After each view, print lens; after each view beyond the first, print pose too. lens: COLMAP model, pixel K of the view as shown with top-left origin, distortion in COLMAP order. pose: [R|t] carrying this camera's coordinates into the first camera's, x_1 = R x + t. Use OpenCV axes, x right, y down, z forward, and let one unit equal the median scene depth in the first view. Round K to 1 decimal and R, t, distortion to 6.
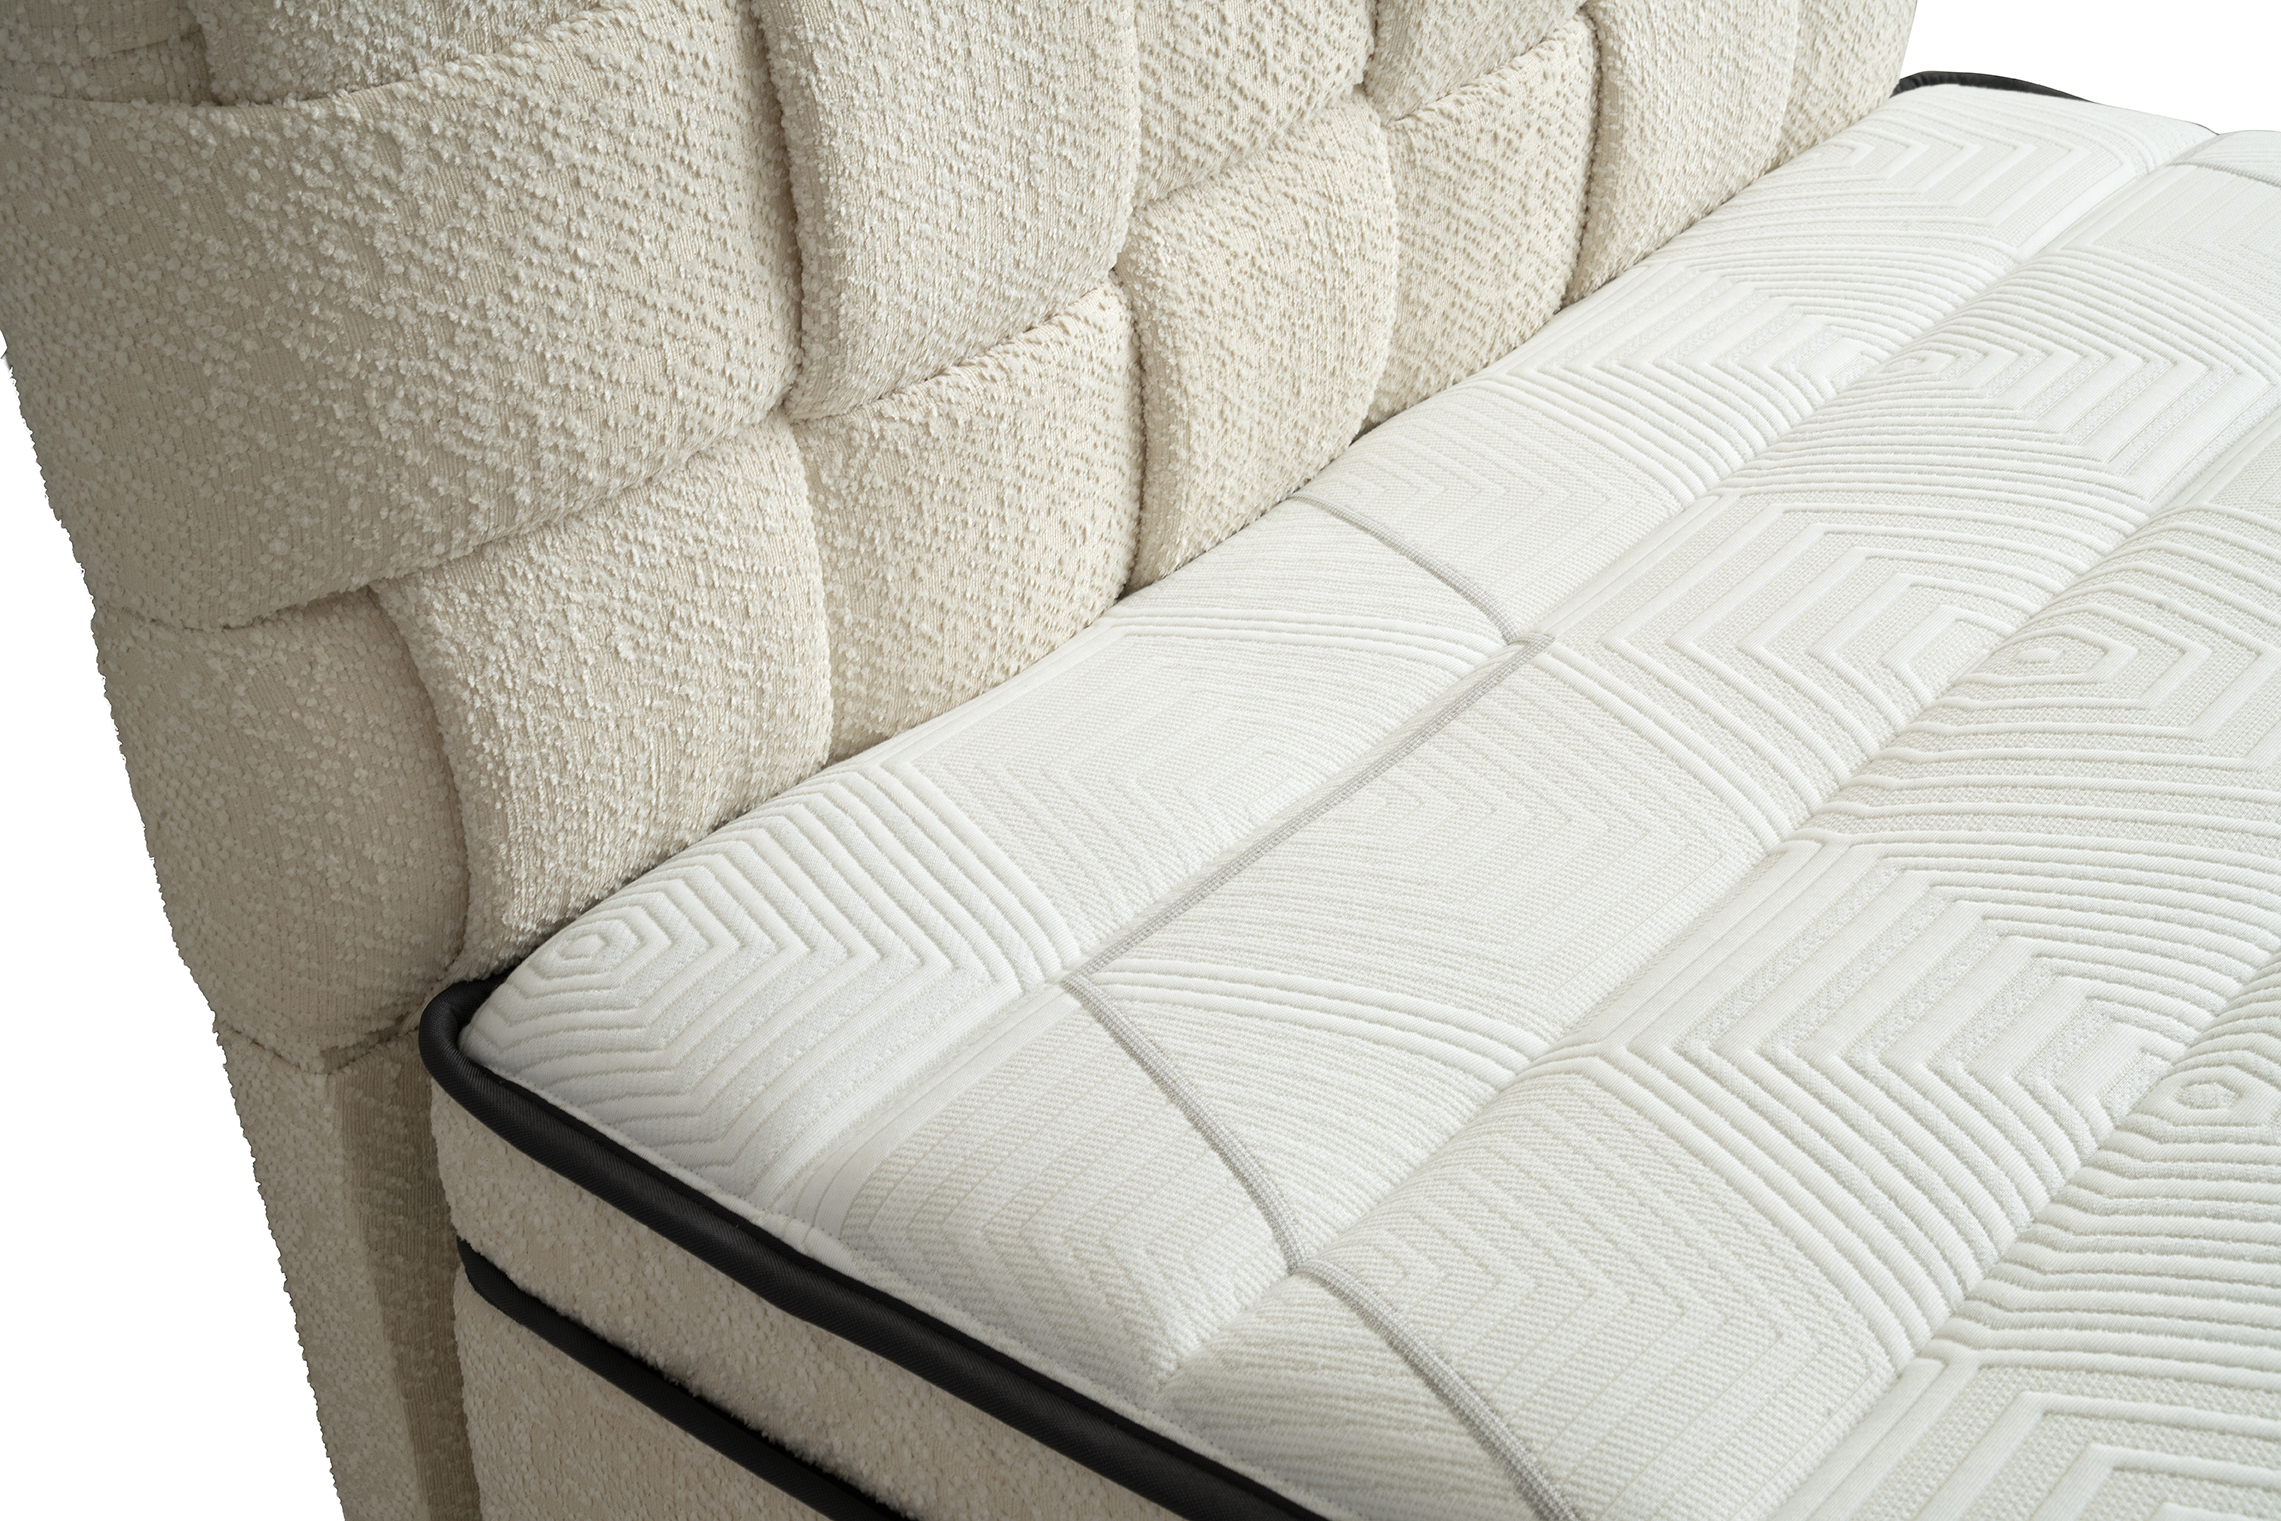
lens RADIAL K [[3256.1, 0, 1140.5], [0, 3256.1, 760.5], [0, 0, 1]] dist [0.160808, 0.141067]
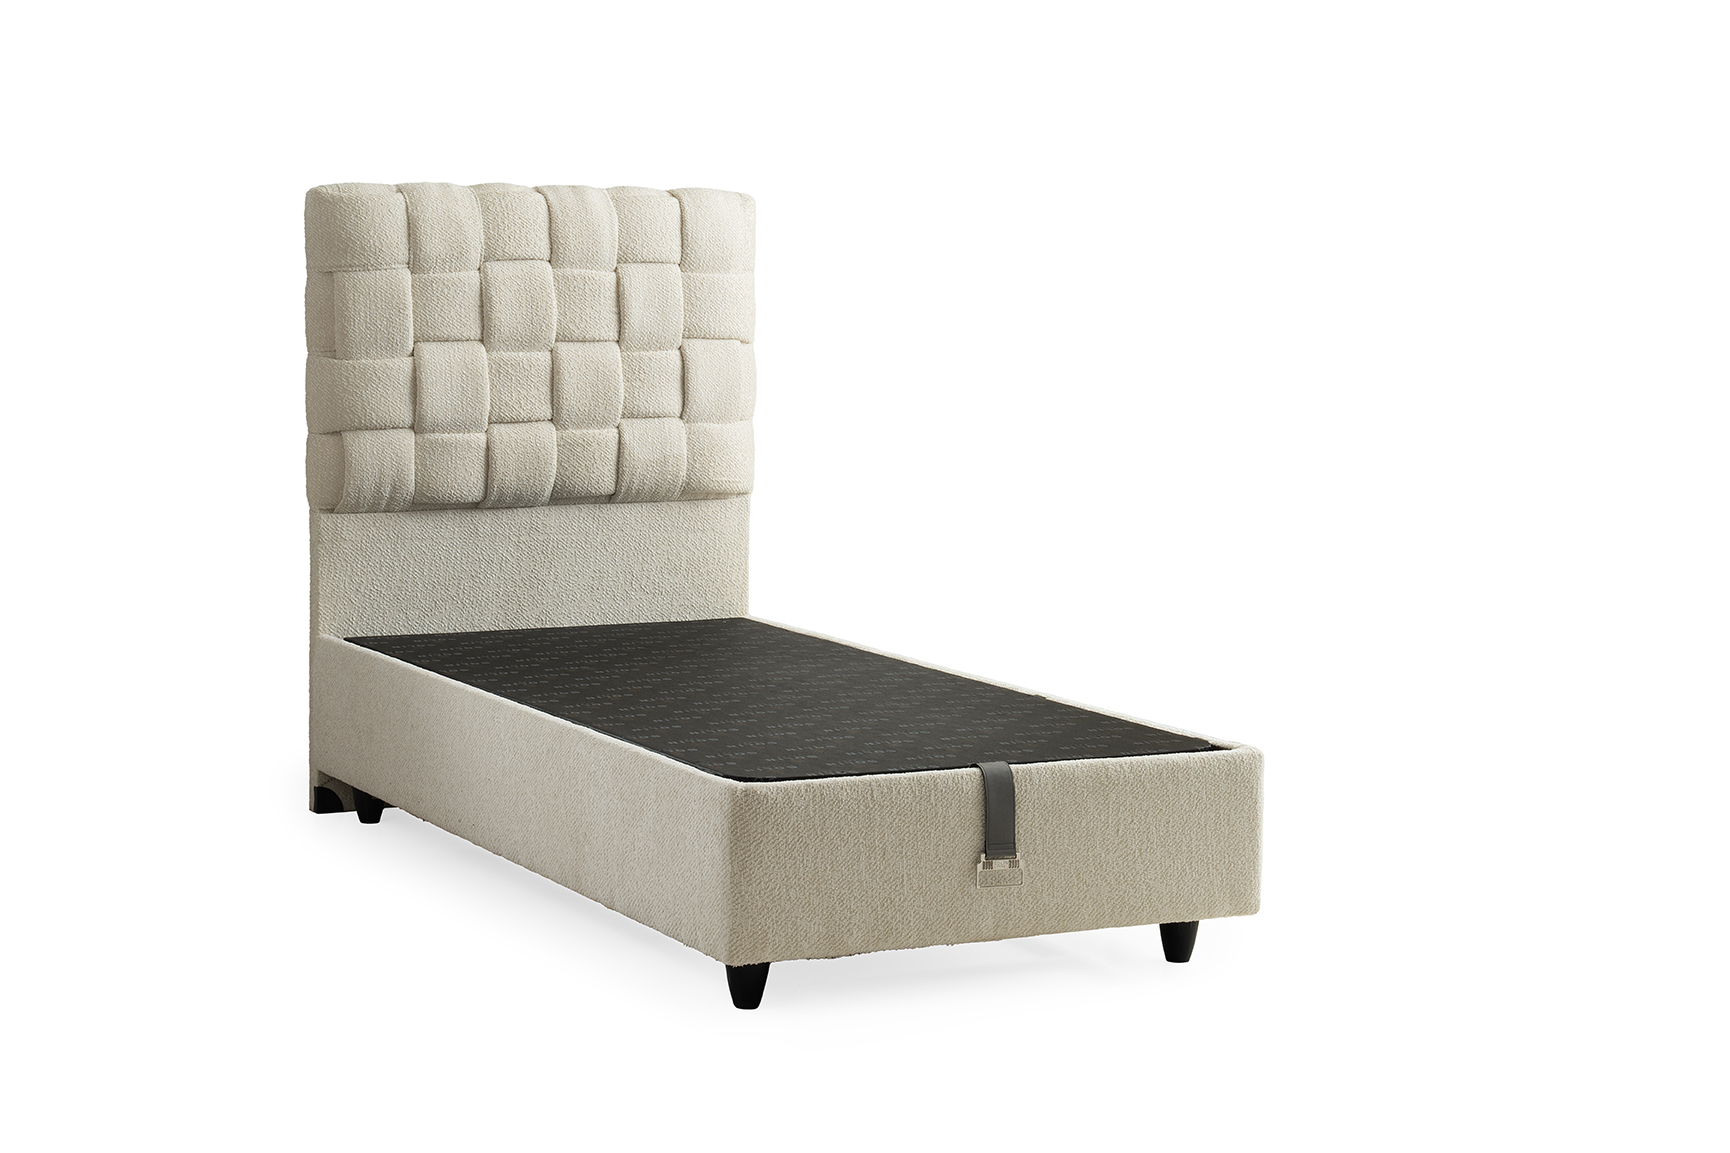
lens RADIAL K [[3205.5, 0, 867.6], [0, 3205.5, 483.9], [0, 0, 1]] dist [0.062933, 0.156879]
pose [[0.920709, 0.117310, -0.372200, 3.169449], [-0.265557, 0.887211, -0.377275, 2.197771], [0.285962, 0.446201, 0.848016, -4.174789]]
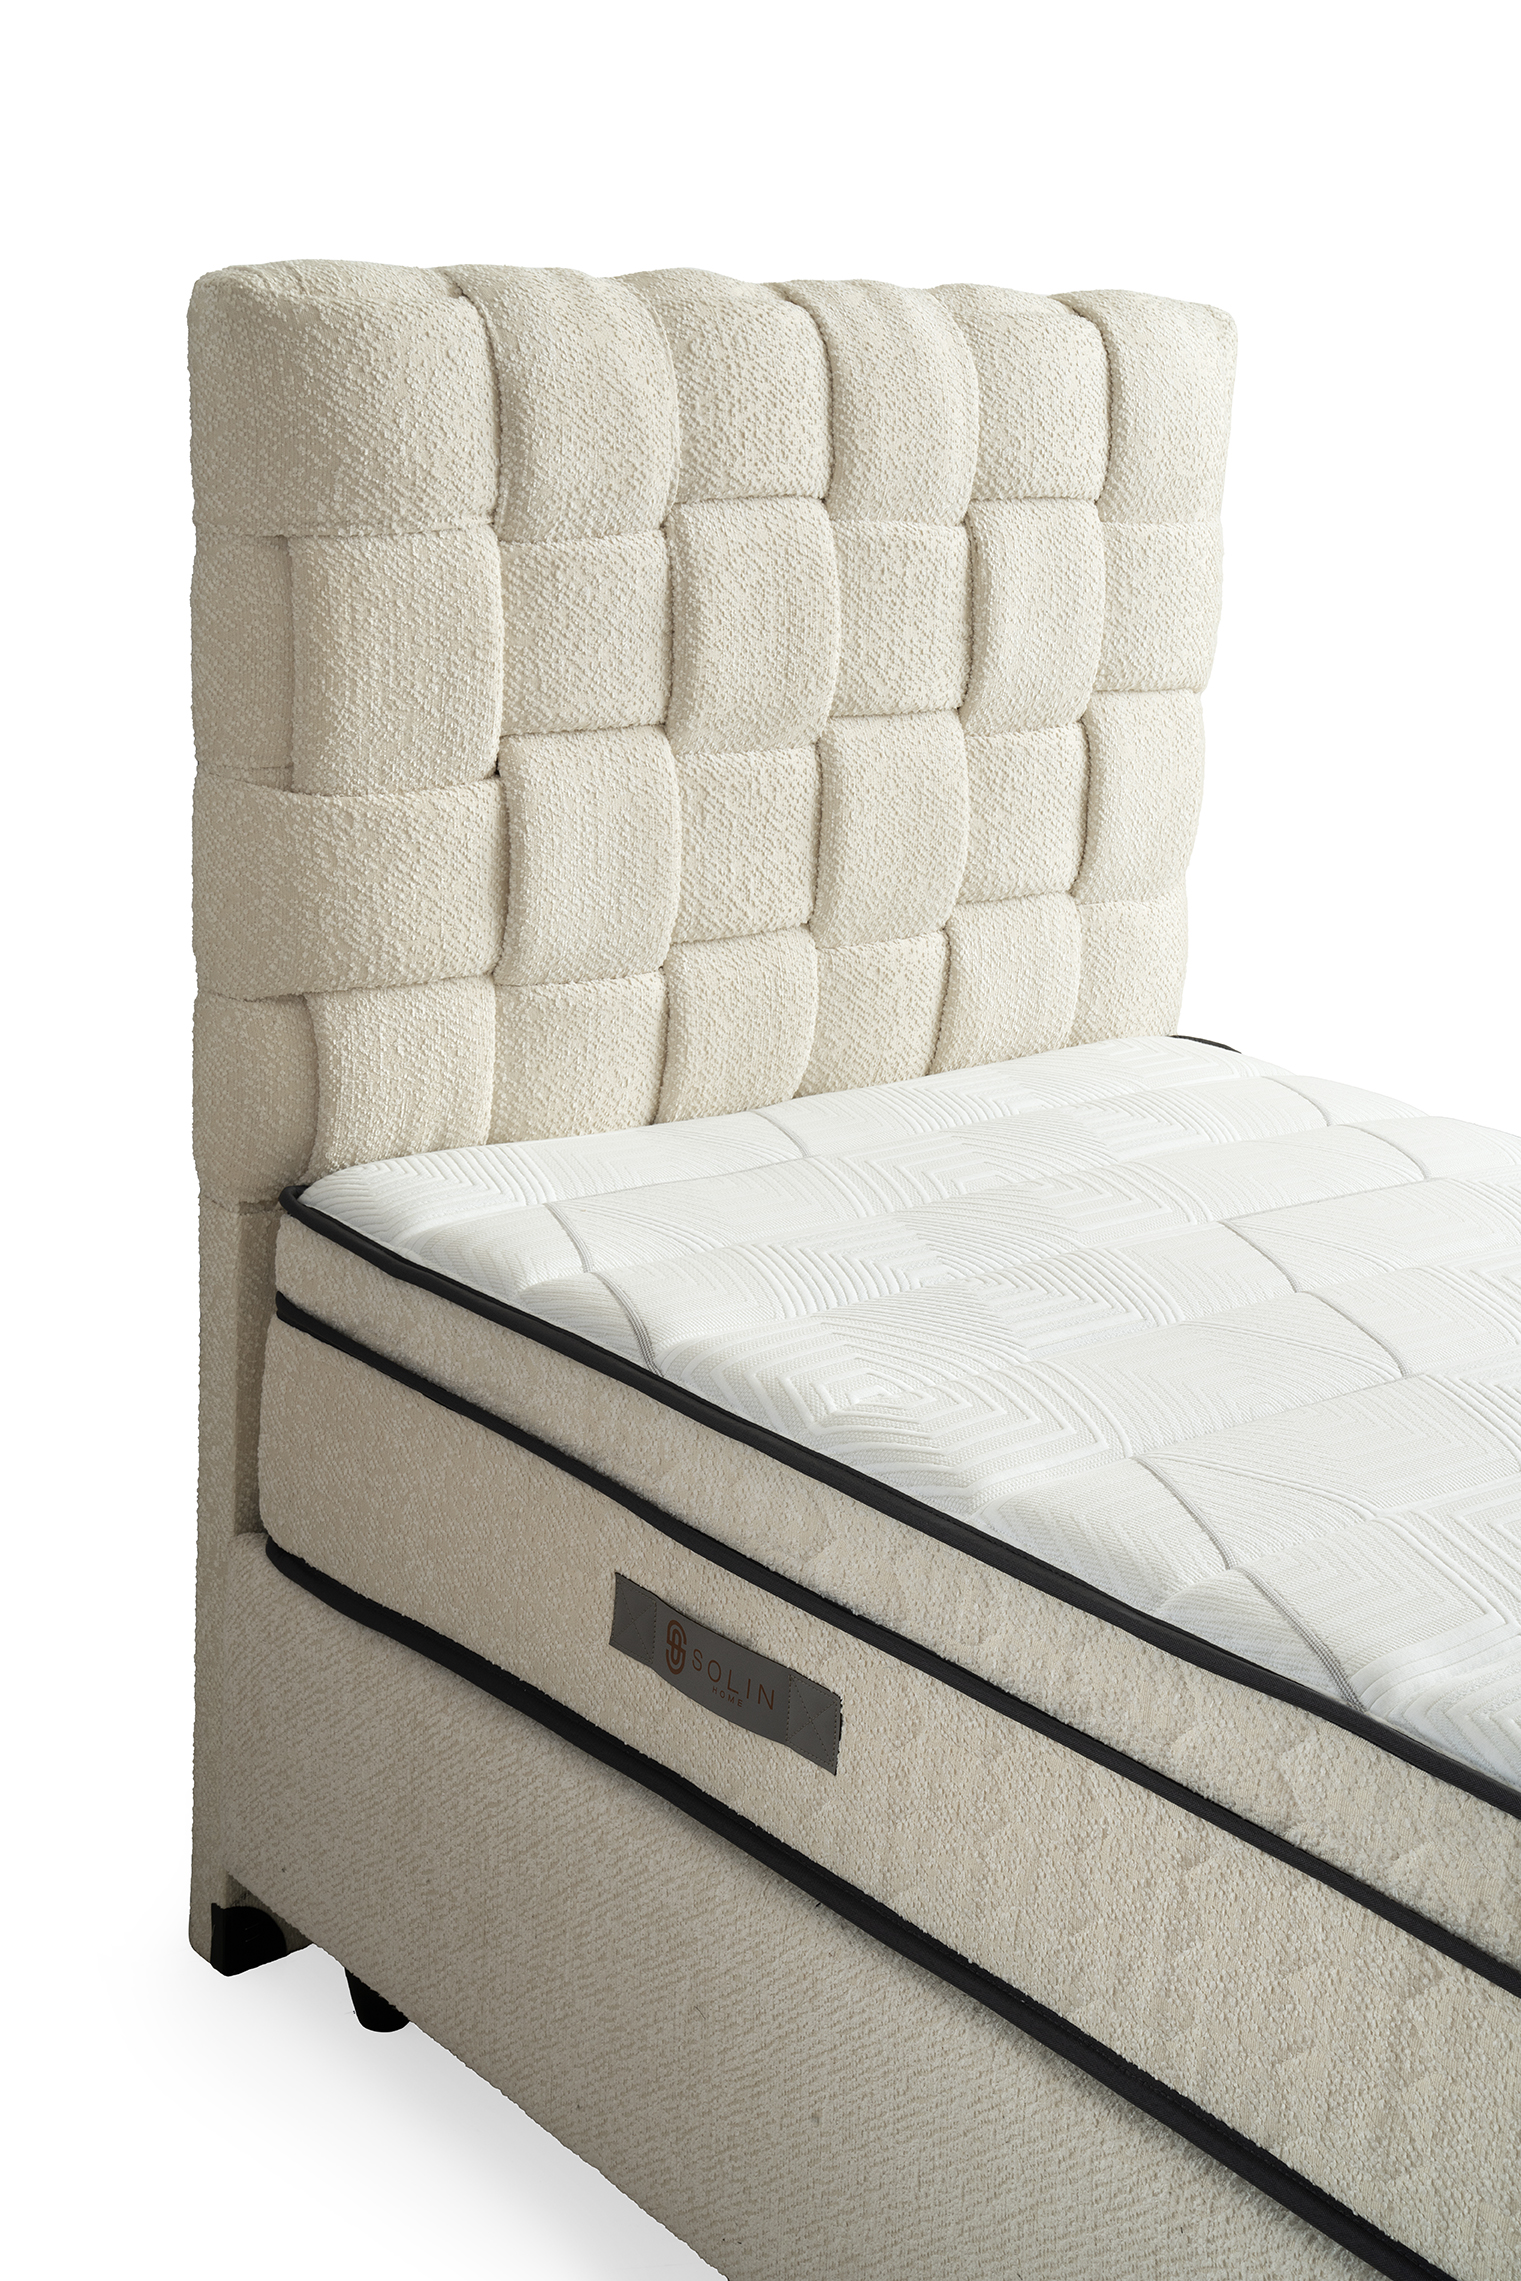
lens RADIAL K [[3256.1, 0, 761.9], [0, 3256.1, 1156.5], [0, 0, 1]] dist [0.160808, 0.141067]
pose [[0.973875, 0.170472, -0.150023, 0.464612], [-0.203471, 0.948408, -0.243151, 0.559353], [0.100833, 0.267324, 0.958316, -1.219395]]
